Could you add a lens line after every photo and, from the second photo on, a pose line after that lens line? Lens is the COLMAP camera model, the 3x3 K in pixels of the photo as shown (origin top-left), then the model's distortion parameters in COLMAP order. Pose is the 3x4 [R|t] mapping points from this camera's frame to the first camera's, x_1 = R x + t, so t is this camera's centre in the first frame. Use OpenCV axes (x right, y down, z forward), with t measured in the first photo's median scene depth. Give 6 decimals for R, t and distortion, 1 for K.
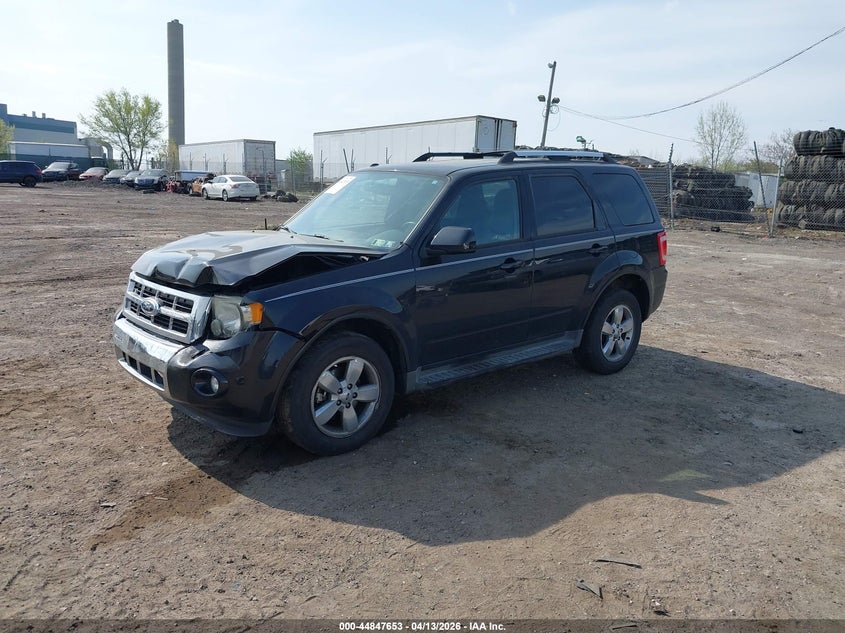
lens RADIAL K [[622.2, 0, 422.5], [0, 622.2, 316.5], [0, 0, 1]] dist [0.041356, -0.002999]
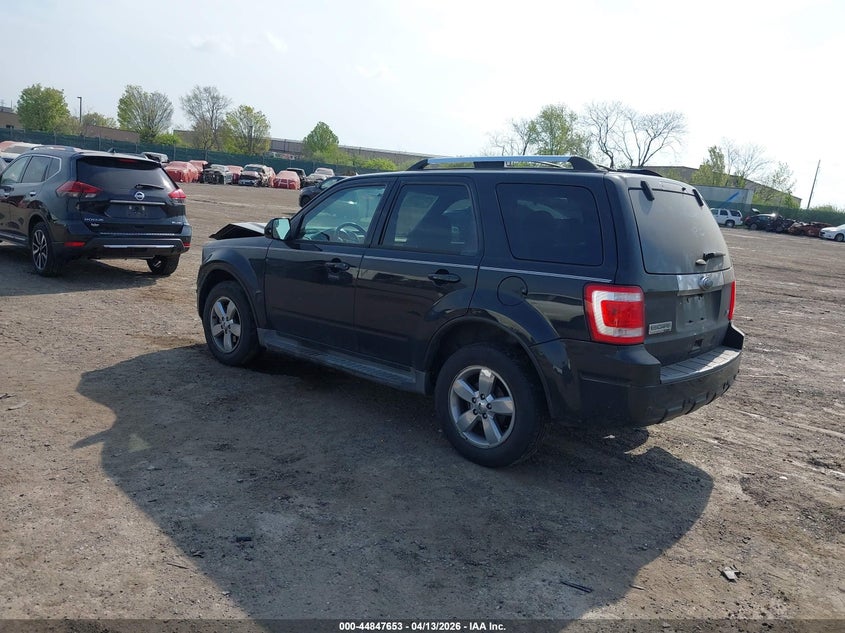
lens RADIAL K [[622.2, 0, 422.5], [0, 622.2, 316.5], [0, 0, 1]] dist [0.041356, -0.002999]
pose [[0.163567, 0.174864, -0.970911, 1.149977], [-0.261089, 0.956747, 0.128328, -0.169601], [0.951356, 0.232504, 0.202147, 0.922162]]
